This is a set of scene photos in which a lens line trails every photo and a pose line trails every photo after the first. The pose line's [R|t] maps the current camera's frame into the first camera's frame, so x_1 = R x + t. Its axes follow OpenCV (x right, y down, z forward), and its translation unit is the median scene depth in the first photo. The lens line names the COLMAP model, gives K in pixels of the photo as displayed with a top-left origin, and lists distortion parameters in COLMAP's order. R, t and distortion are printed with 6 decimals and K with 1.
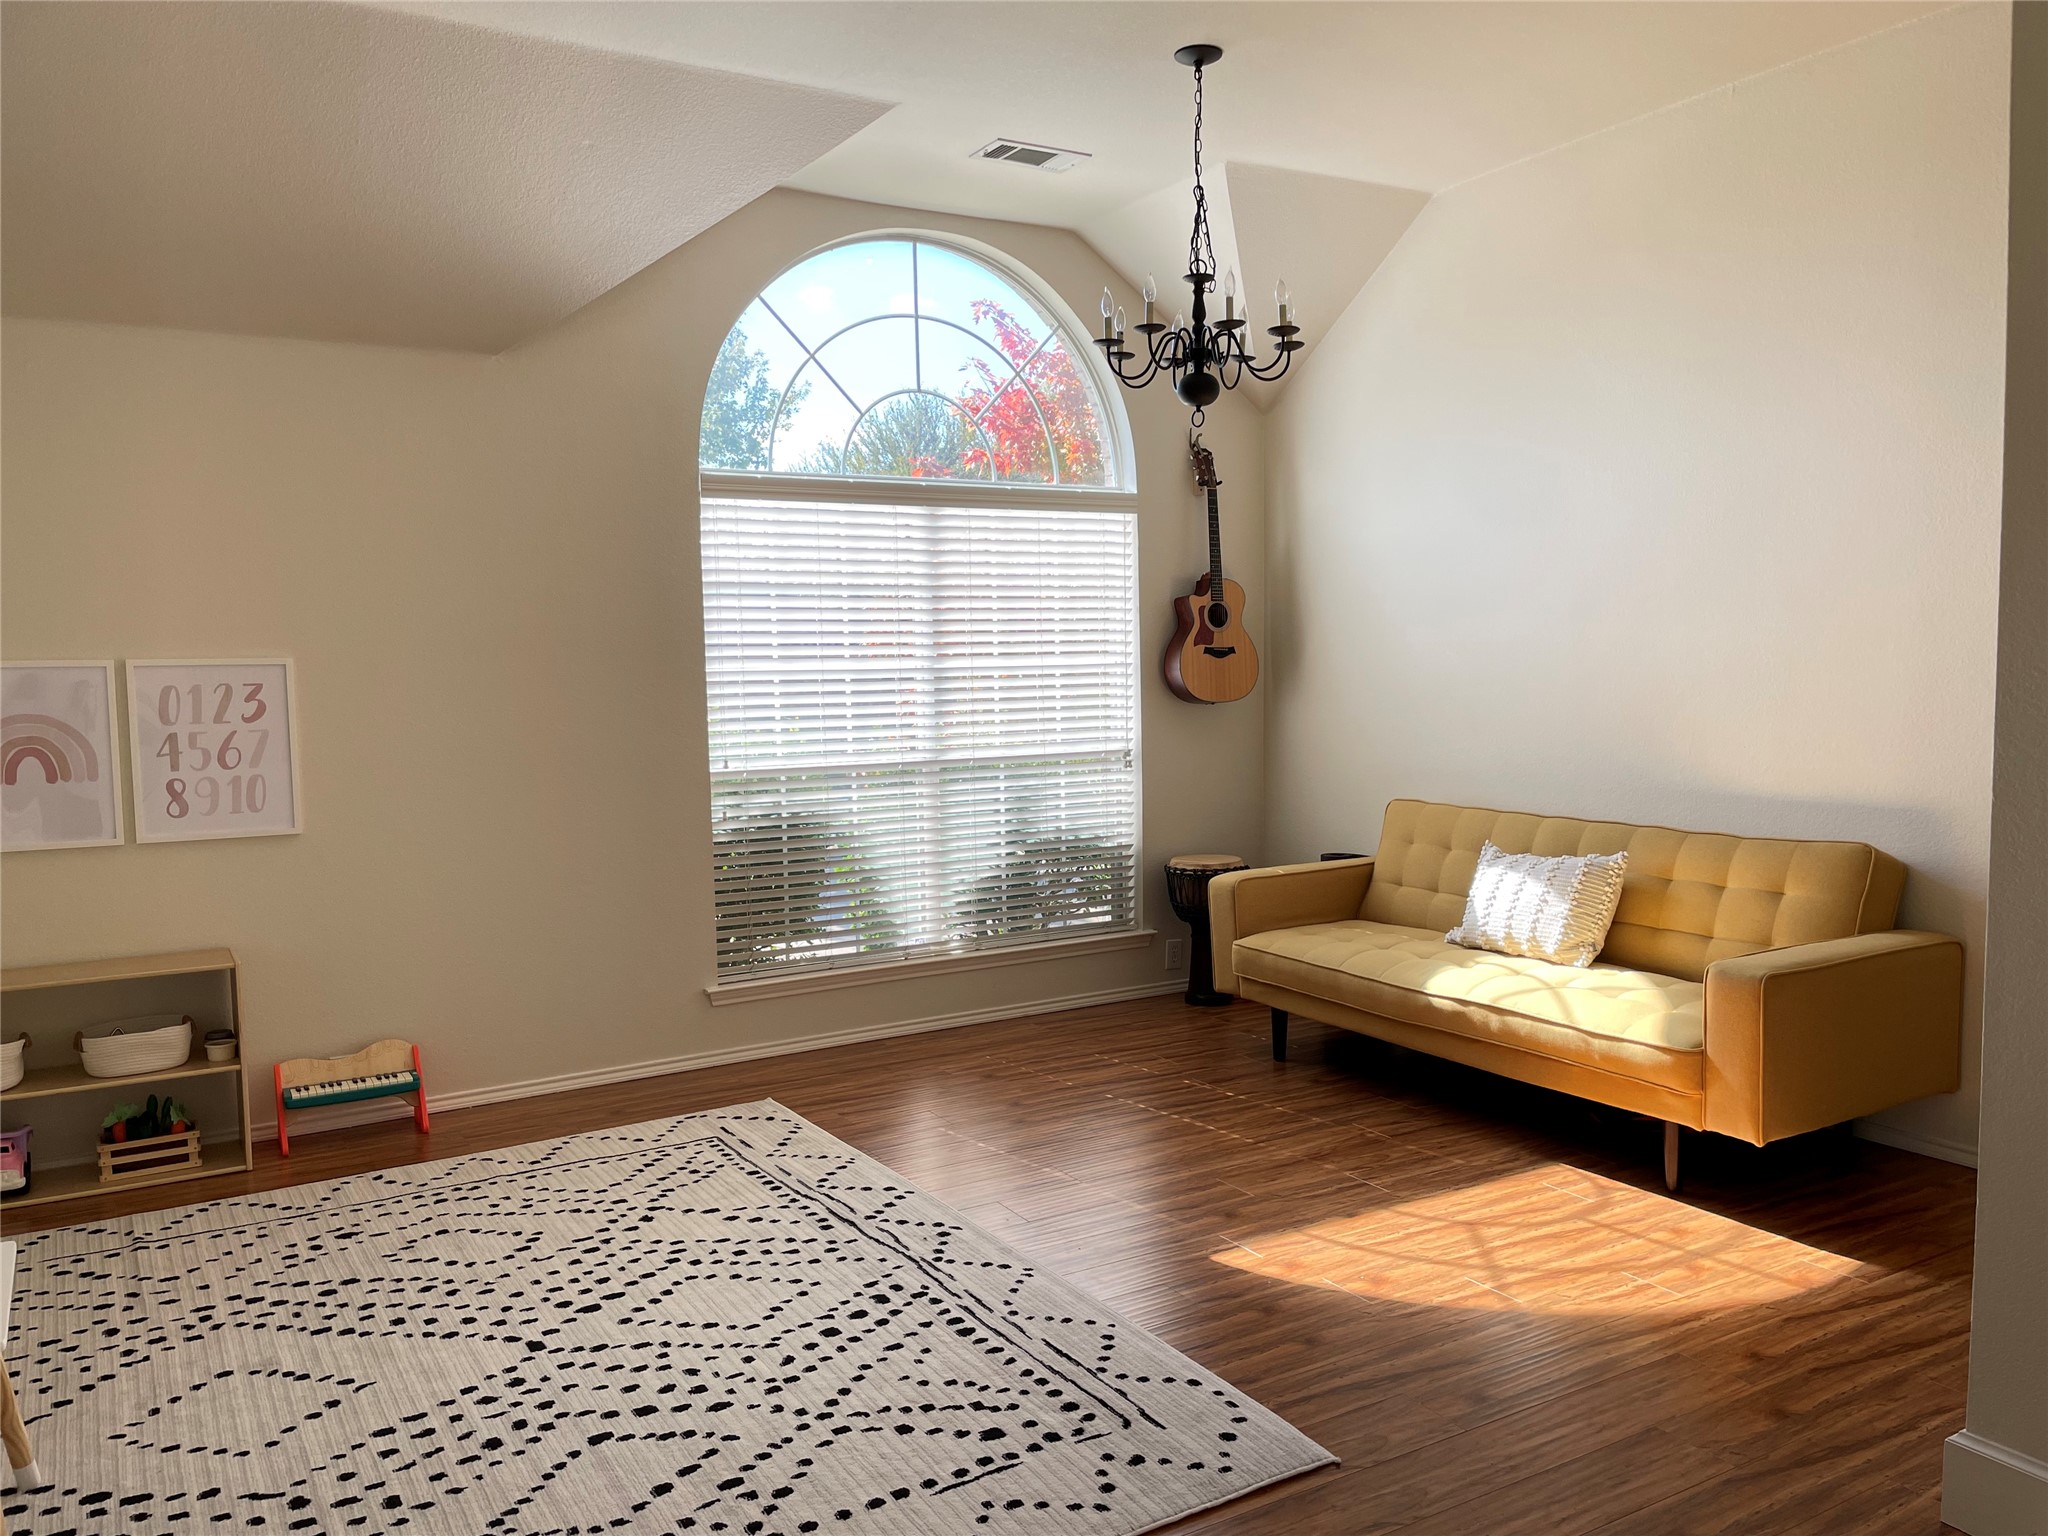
lens RADIAL K [[1555.6, 0, 1035.5], [0, 1555.6, 781.7], [0, 0, 1]] dist [0.089709, -0.120181]
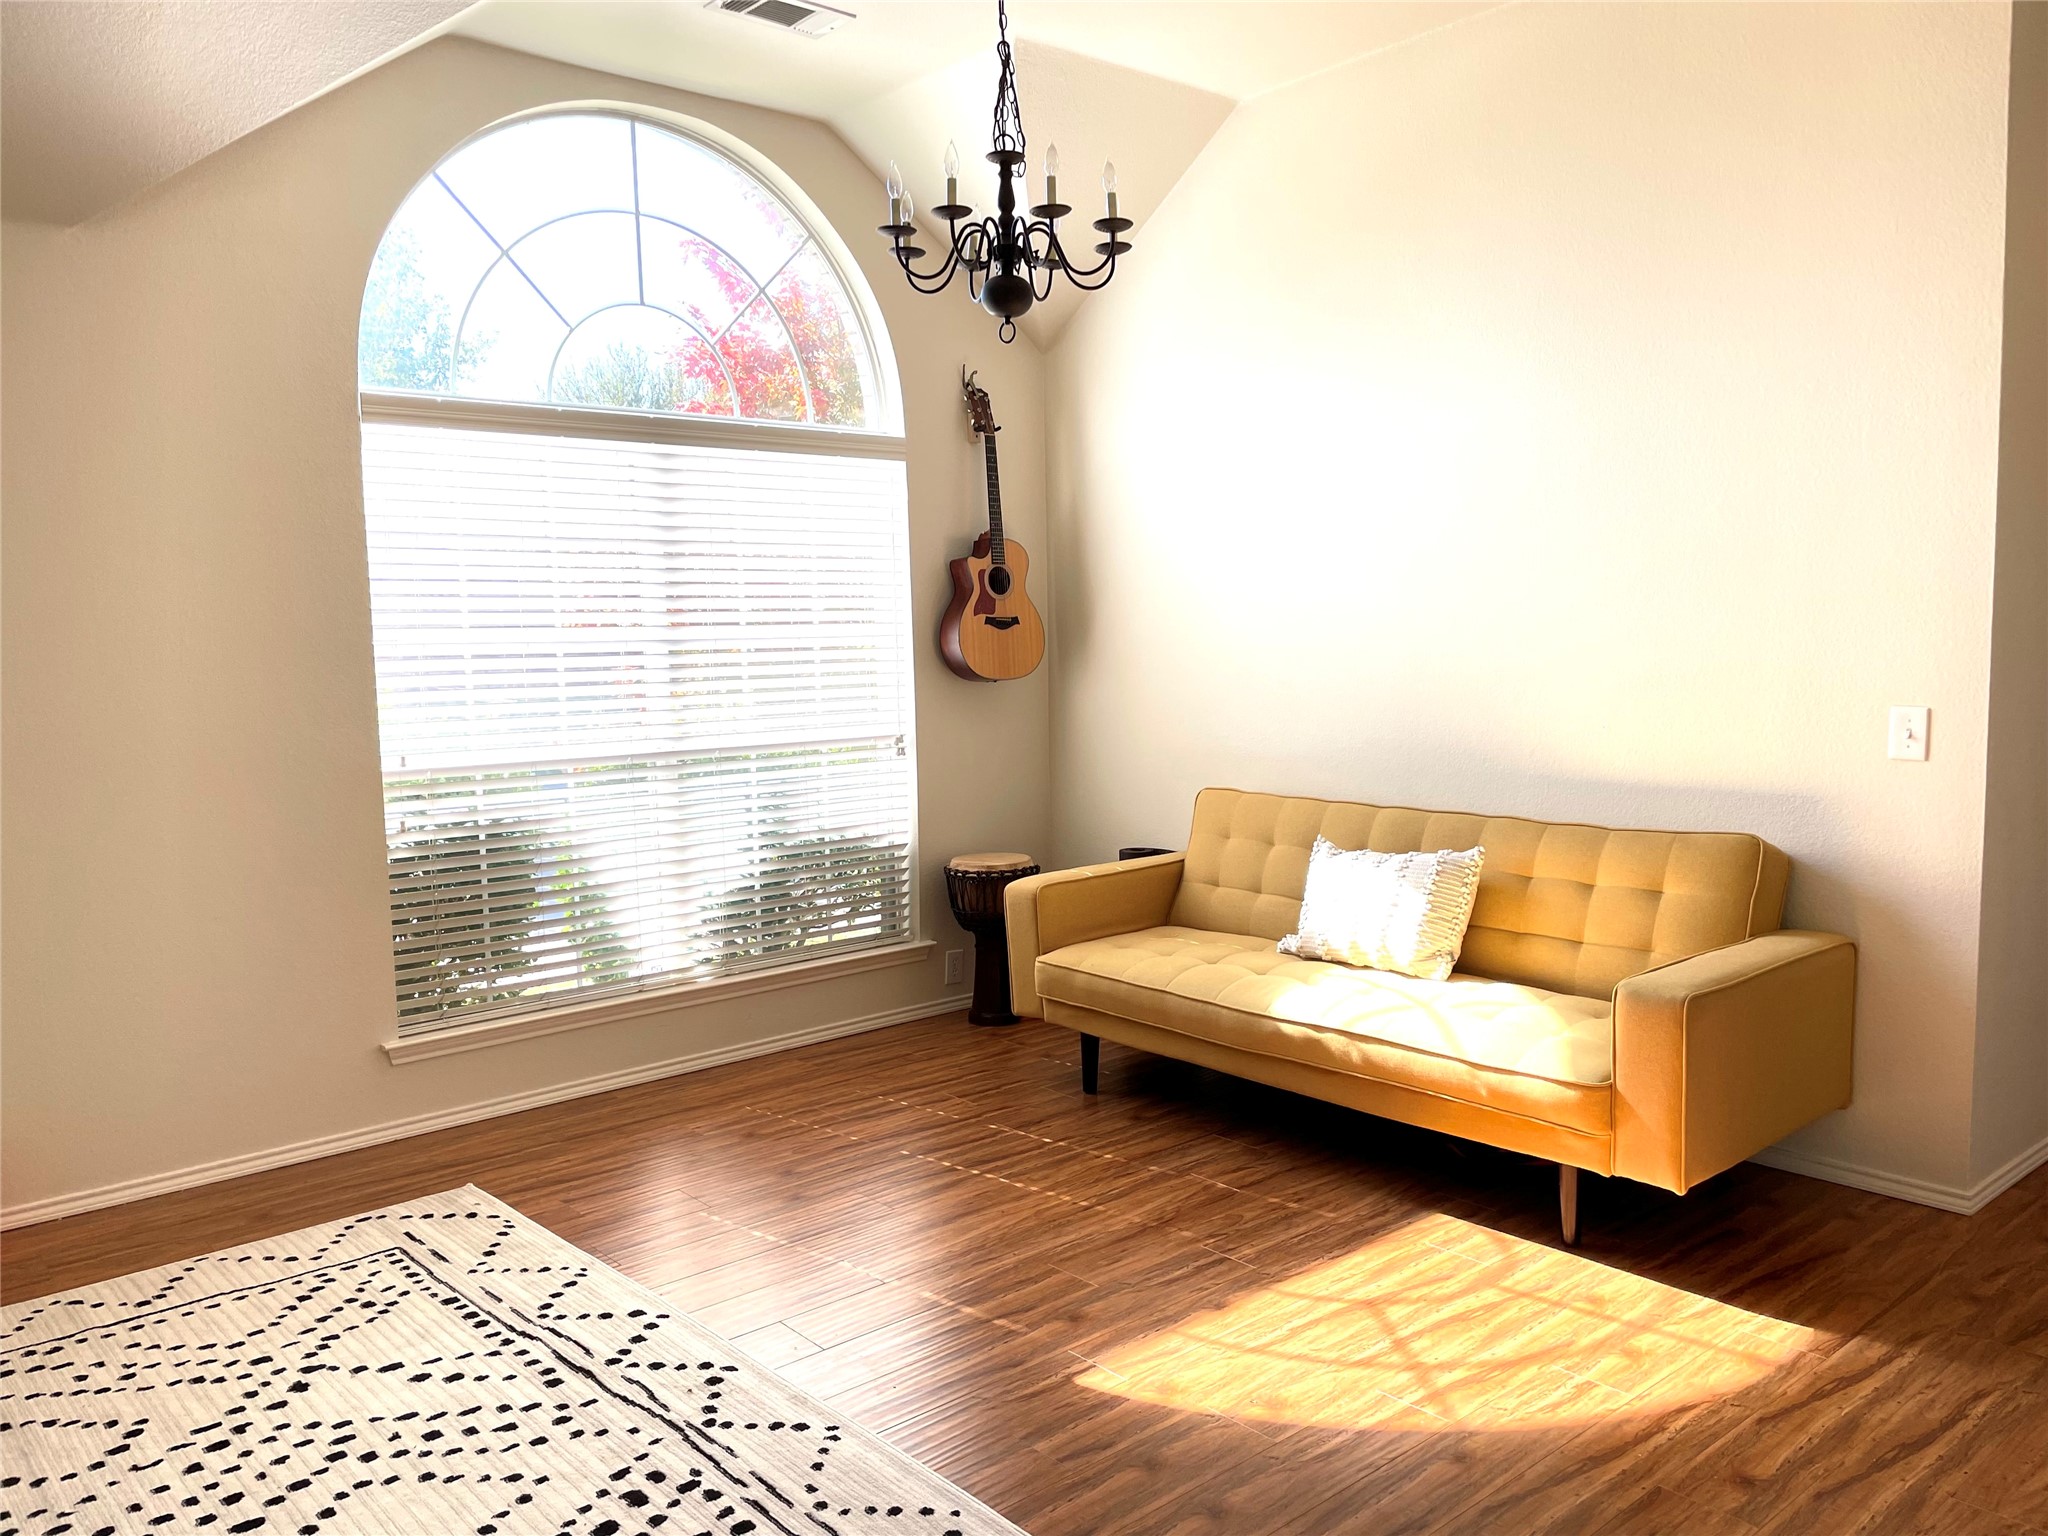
lens RADIAL K [[1555.6, 0, 1035.5], [0, 1555.6, 781.7], [0, 0, 1]] dist [0.089709, -0.120181]
pose [[0.983580, -0.018503, 0.179522, -0.034020], [0.015604, 0.999724, 0.017546, -0.013170], [-0.179797, -0.014457, 0.983597, 0.202769]]
